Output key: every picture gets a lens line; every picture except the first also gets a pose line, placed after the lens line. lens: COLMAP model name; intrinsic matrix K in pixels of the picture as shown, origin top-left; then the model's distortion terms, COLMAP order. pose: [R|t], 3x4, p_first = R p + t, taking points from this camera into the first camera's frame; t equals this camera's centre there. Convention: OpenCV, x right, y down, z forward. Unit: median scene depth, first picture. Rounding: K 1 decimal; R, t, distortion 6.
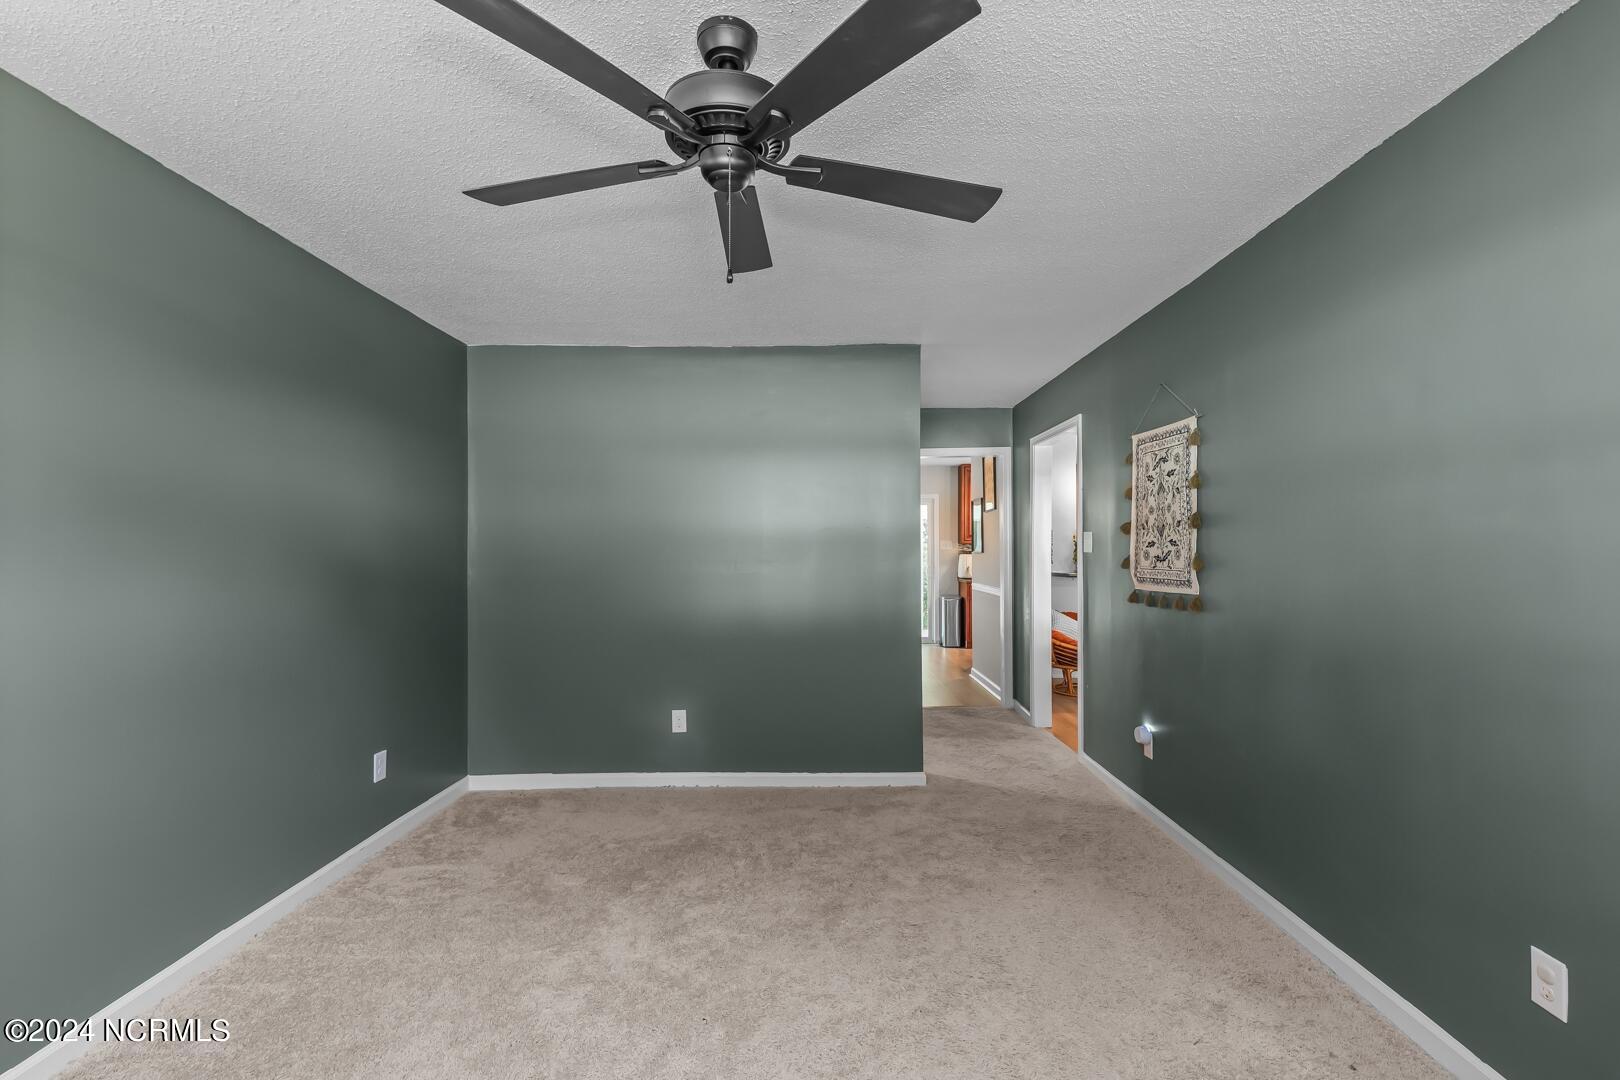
lens RADIAL K [[730.8, 0, 811.9], [0, 730.8, 543.2], [0, 0, 1]] dist [0.002403, -0.001868]
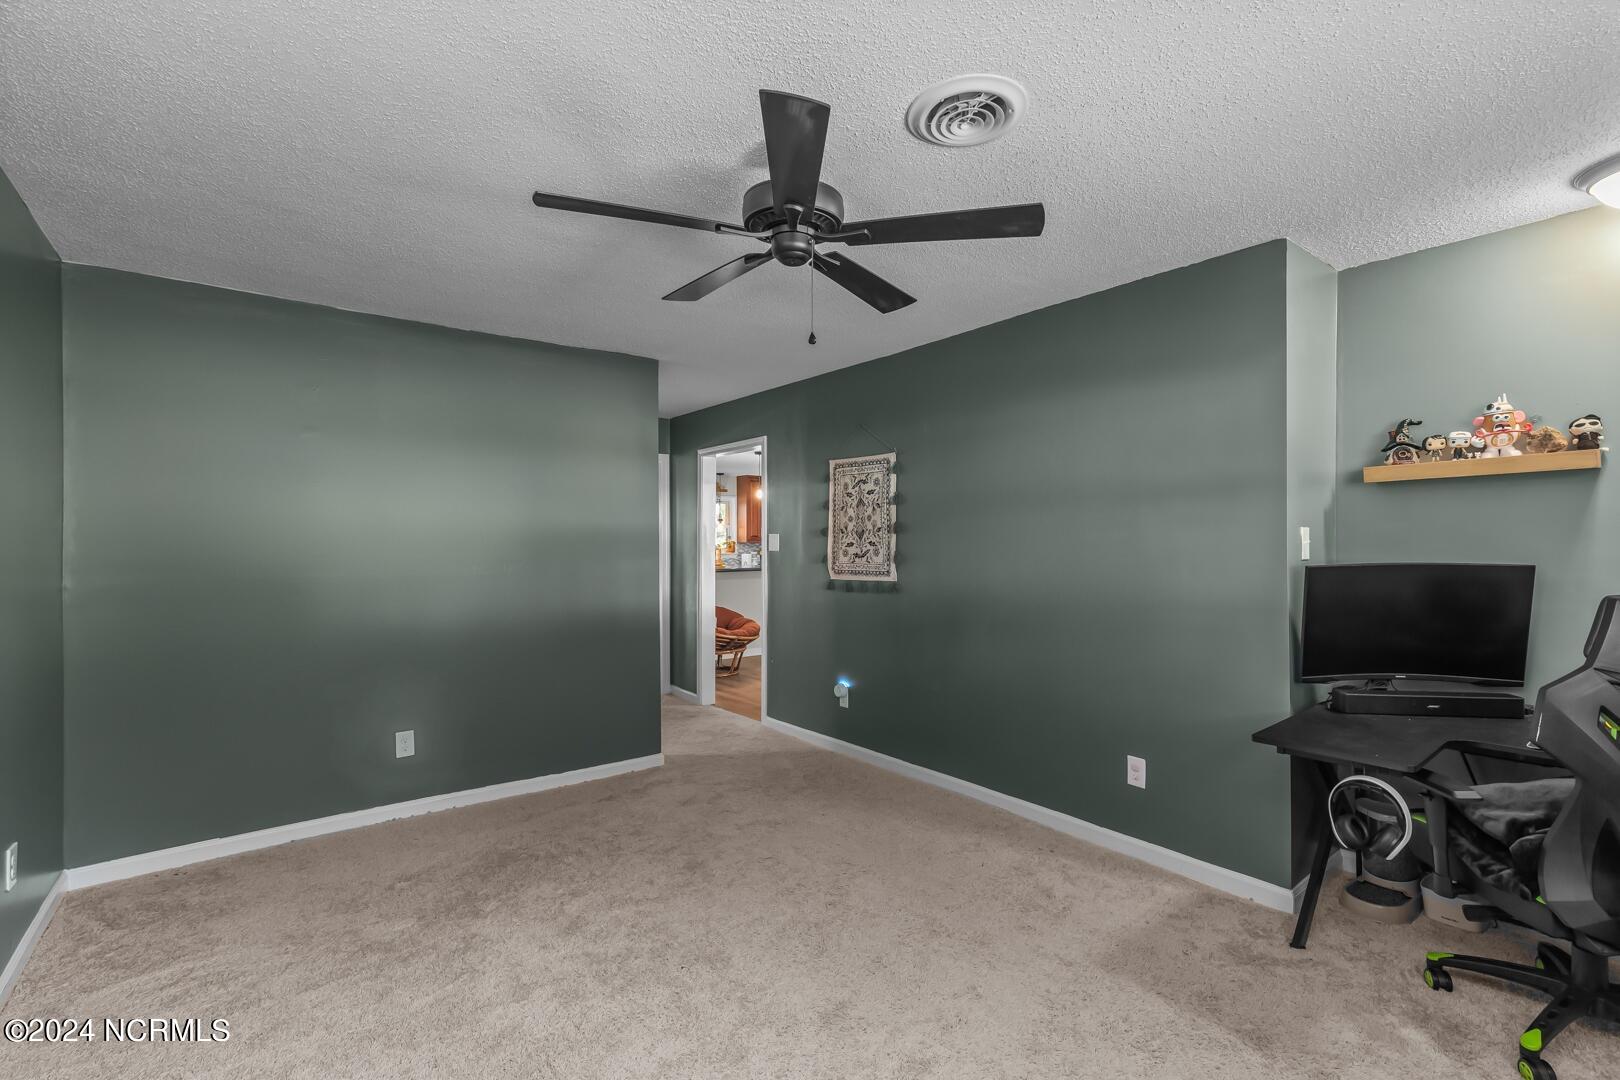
lens RADIAL K [[730.8, 0, 825.1], [0, 730.8, 543.3], [0, 0, 1]] dist [0.002403, -0.001868]
pose [[0.790055, 0.001159, 0.613035, -0.380343], [-0.003027, 0.999993, 0.002011, -0.003668], [-0.613029, -0.003445, 0.790053, -0.013605]]
